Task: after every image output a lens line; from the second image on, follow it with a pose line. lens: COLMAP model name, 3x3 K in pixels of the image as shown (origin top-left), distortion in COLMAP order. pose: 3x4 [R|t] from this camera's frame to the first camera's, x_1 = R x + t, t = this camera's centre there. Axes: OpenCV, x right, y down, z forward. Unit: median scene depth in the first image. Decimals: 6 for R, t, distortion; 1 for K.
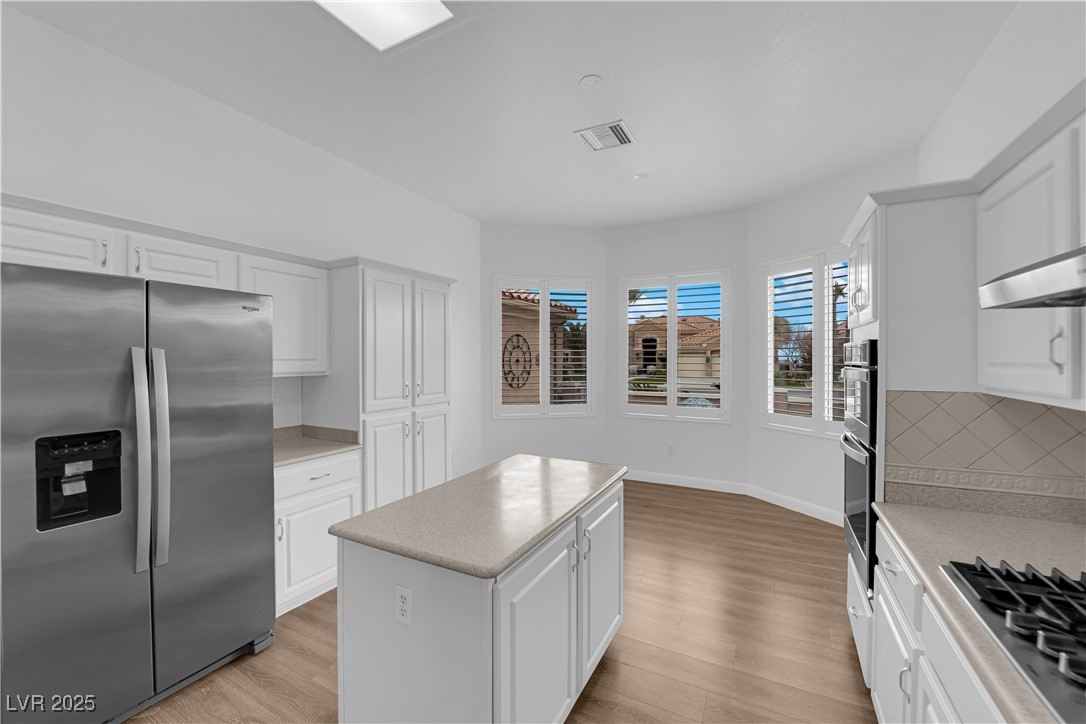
lens RADIAL K [[435.4, 0, 541.1], [0, 435.4, 361.8], [0, 0, 1]] dist [-0.012624, -0.002381]
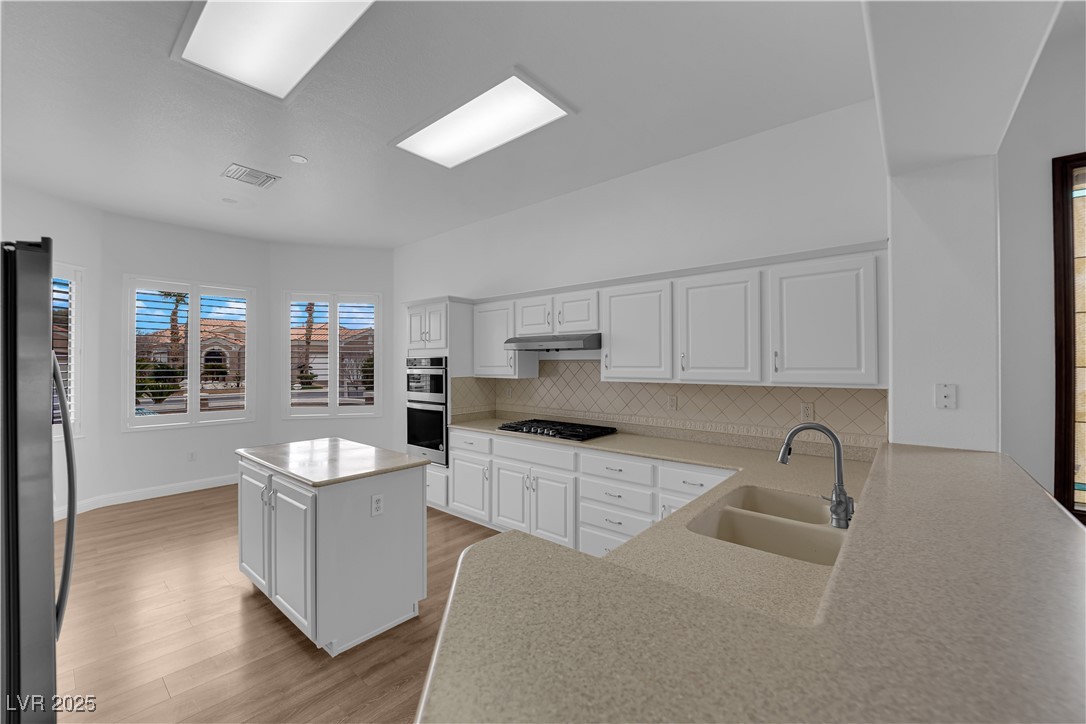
lens RADIAL K [[435.4, 0, 543.4], [0, 435.4, 359.6], [0, 0, 1]] dist [-0.012624, -0.002381]
pose [[0.213633, 0.011241, 0.976849, -0.853775], [0.010212, 0.999853, -0.013739, 0.001993], [-0.976861, 0.012910, 0.213487, -0.018523]]
